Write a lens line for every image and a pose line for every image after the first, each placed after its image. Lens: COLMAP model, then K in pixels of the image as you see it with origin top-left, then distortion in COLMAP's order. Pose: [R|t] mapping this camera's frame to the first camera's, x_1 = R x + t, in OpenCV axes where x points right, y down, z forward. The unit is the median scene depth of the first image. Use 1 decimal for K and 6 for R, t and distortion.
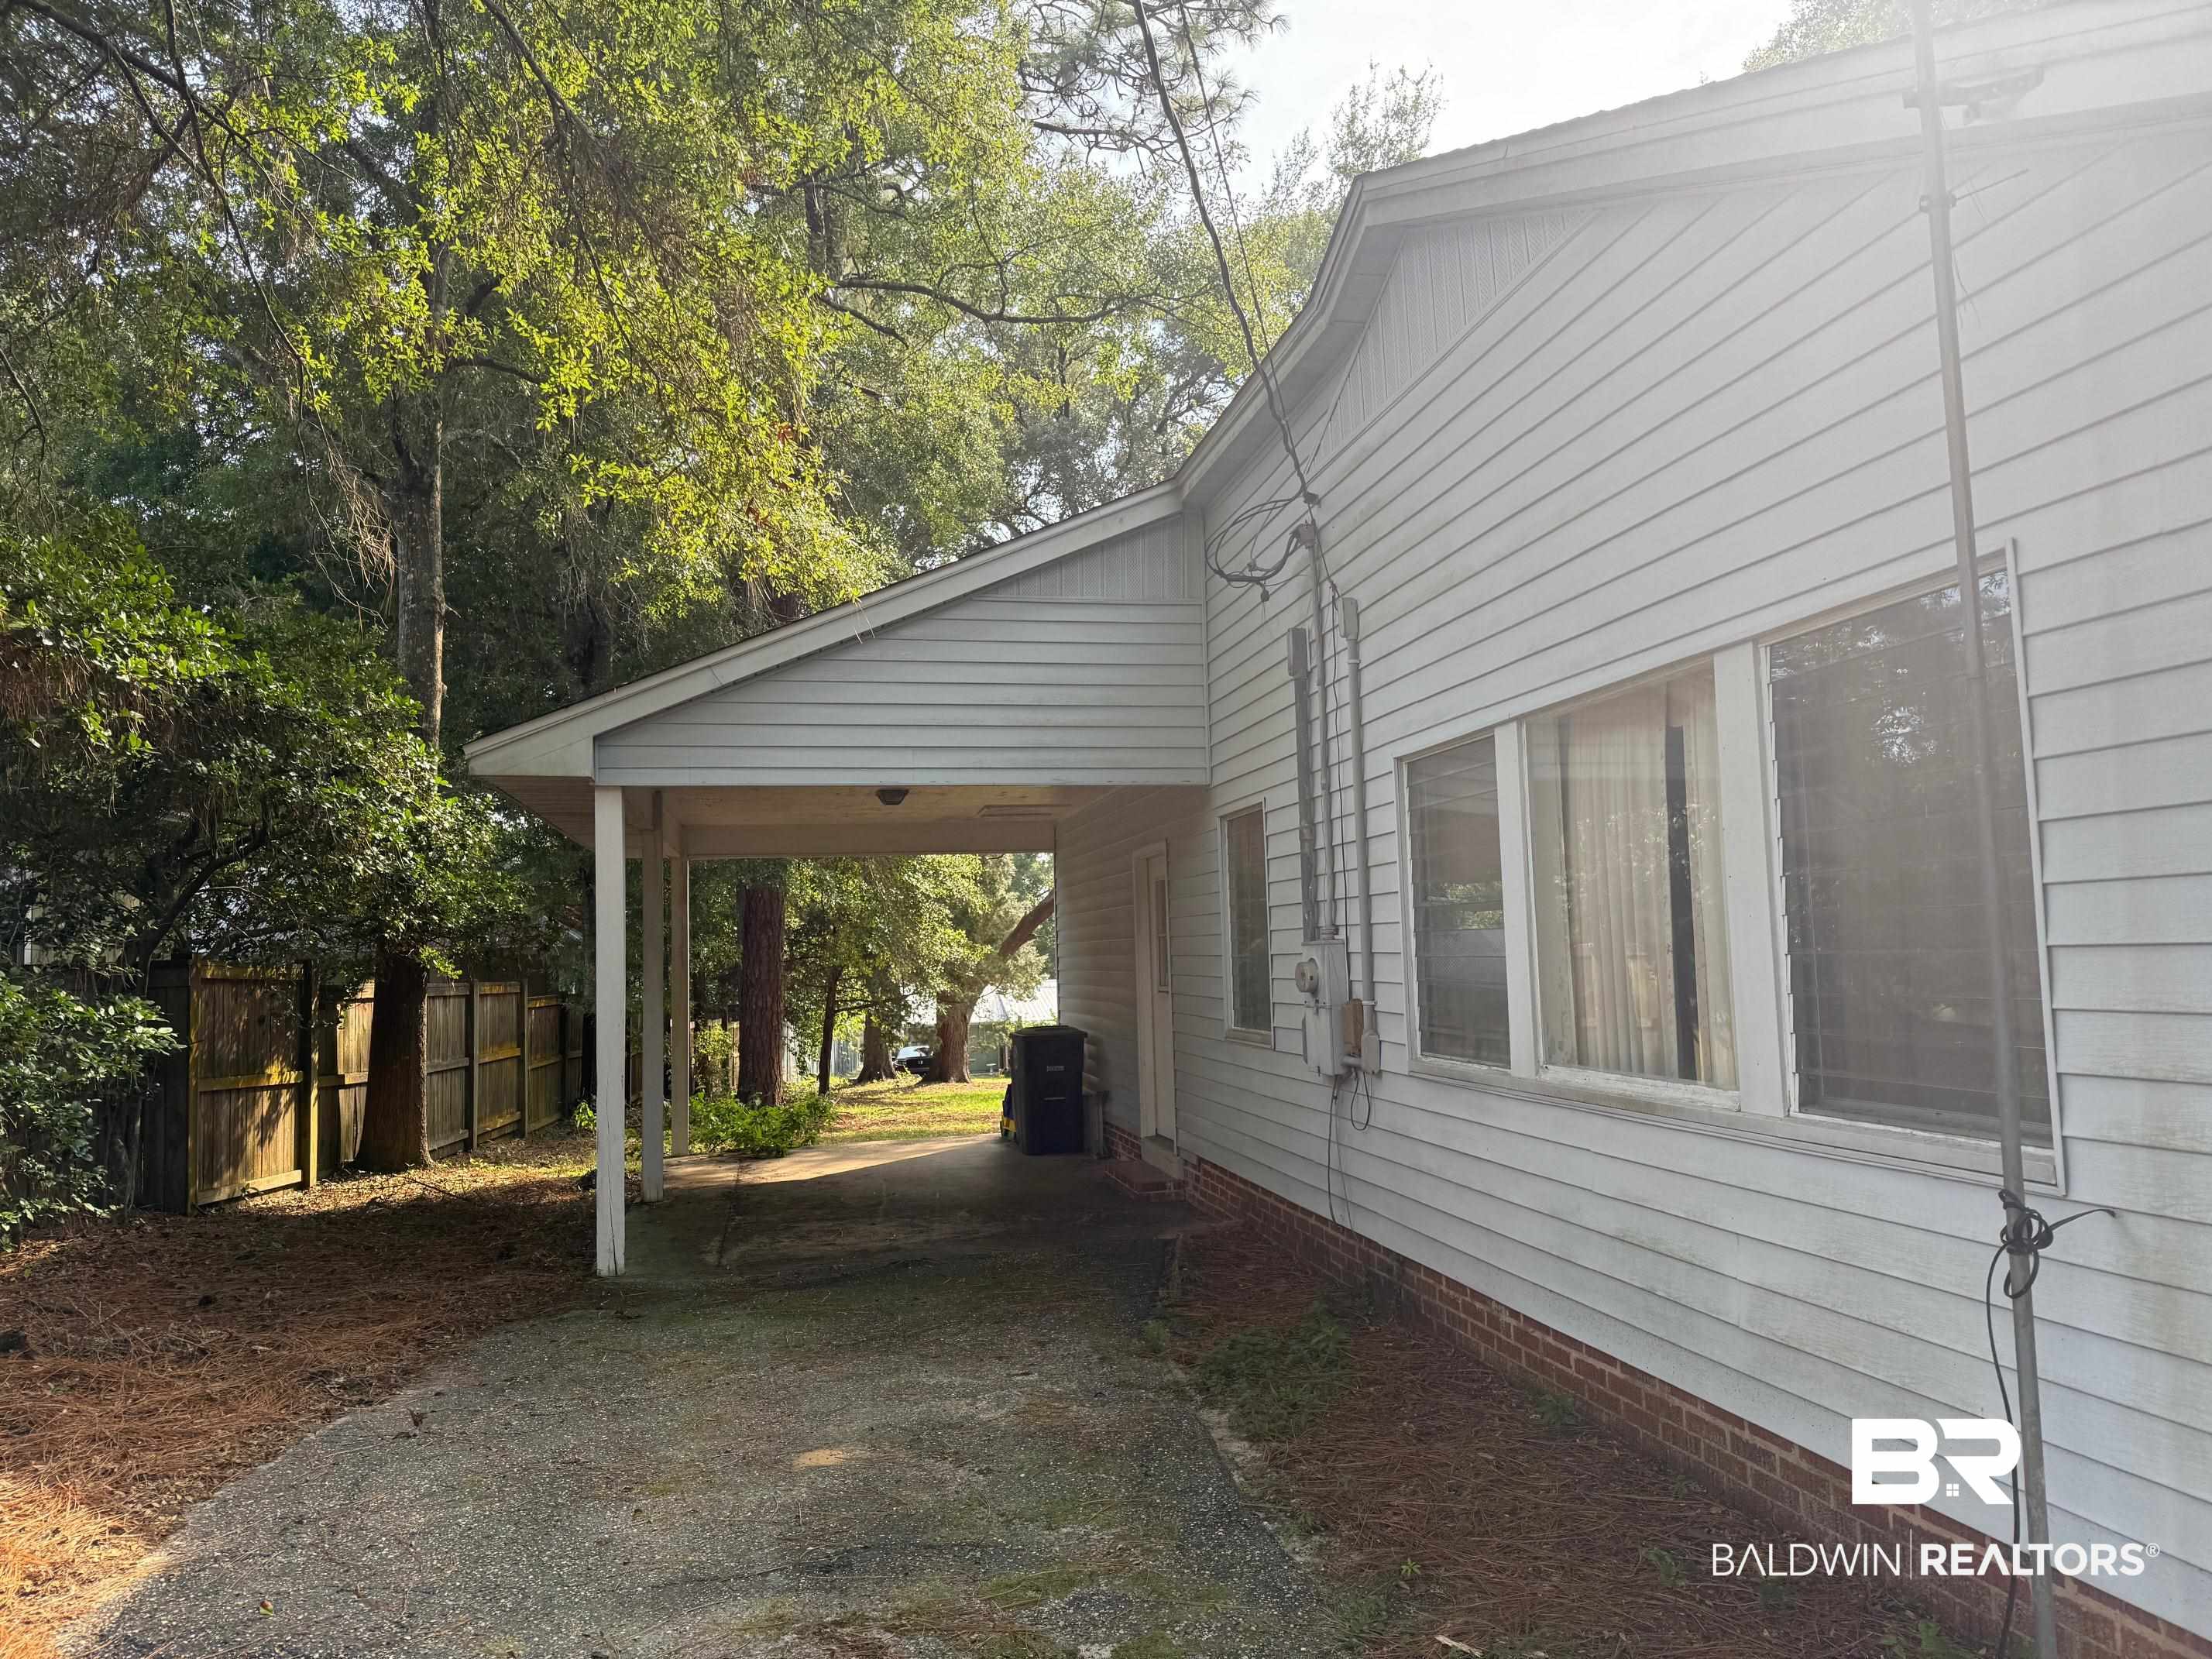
lens RADIAL K [[1599.6, 0, 1109.8], [0, 1599.6, 820.1], [0, 0, 1]] dist [0.114252, -0.210180]
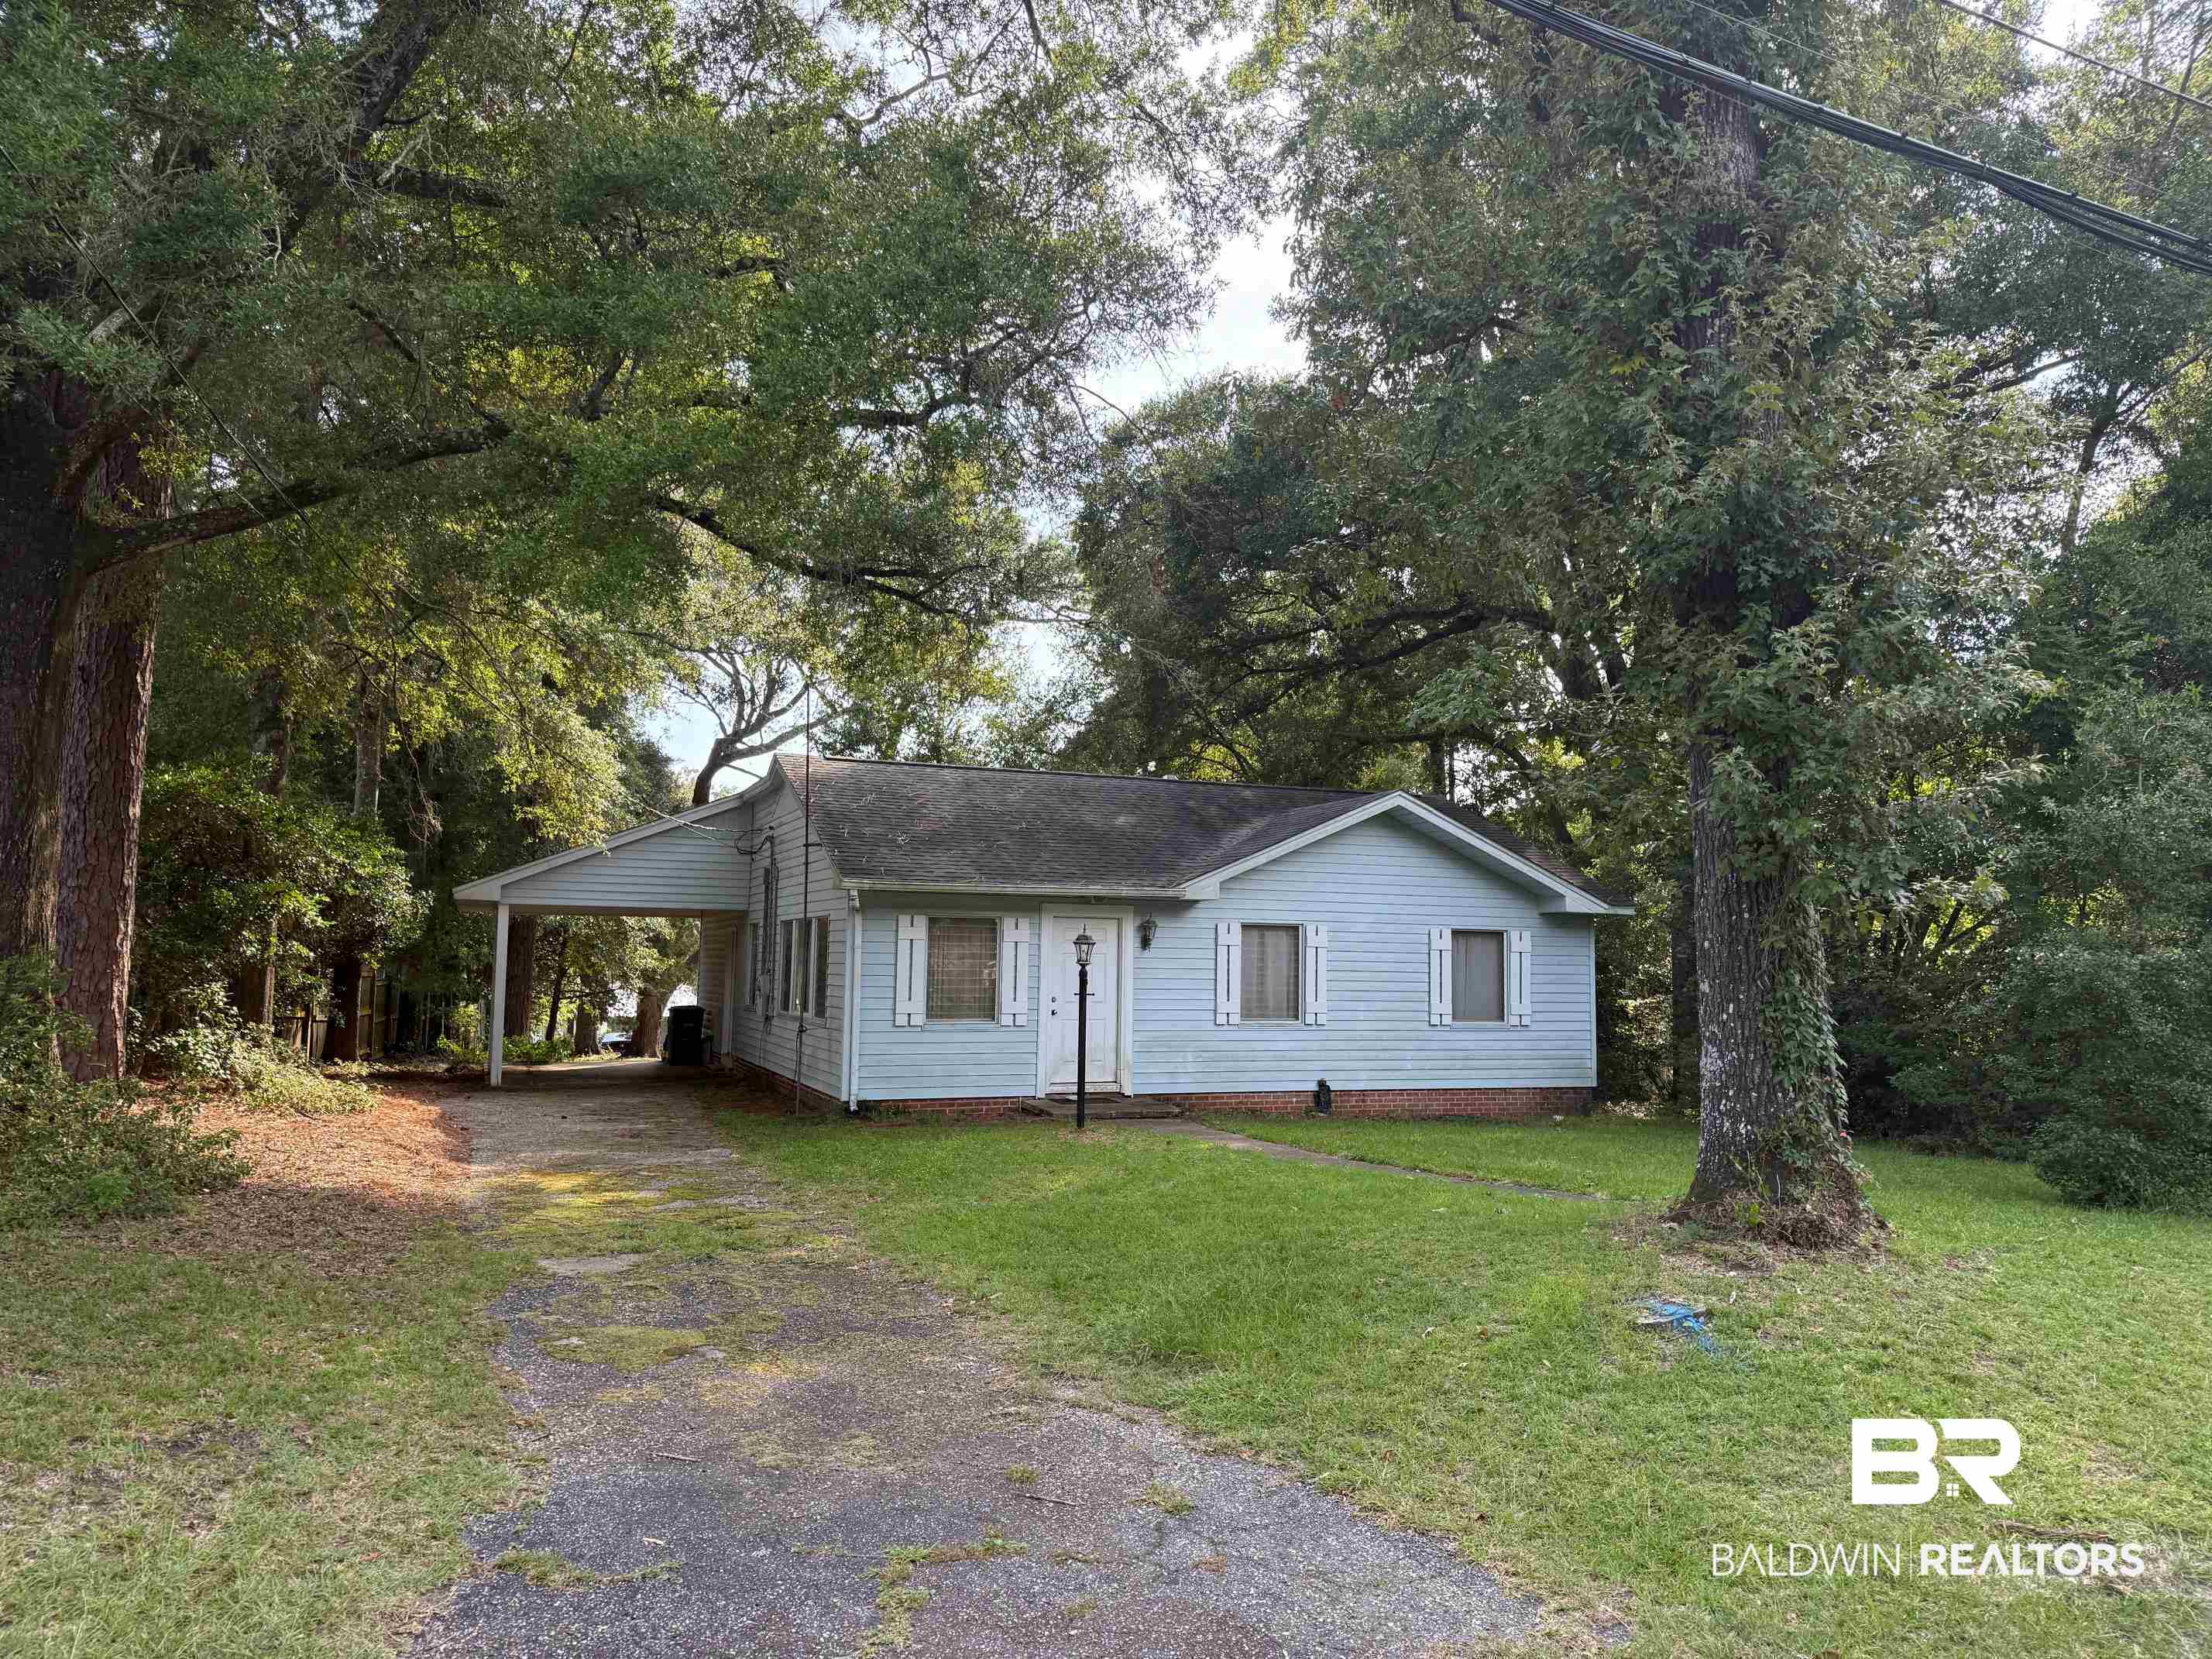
lens RADIAL K [[1599.6, 0, 1109.8], [0, 1599.6, 820.1], [0, 0, 1]] dist [0.114252, -0.210180]
pose [[0.984108, 0.062741, 0.166116, 0.059417], [-0.061679, 0.998029, -0.011547, -0.052281], [-0.166513, 0.001118, 0.986039, -0.495983]]
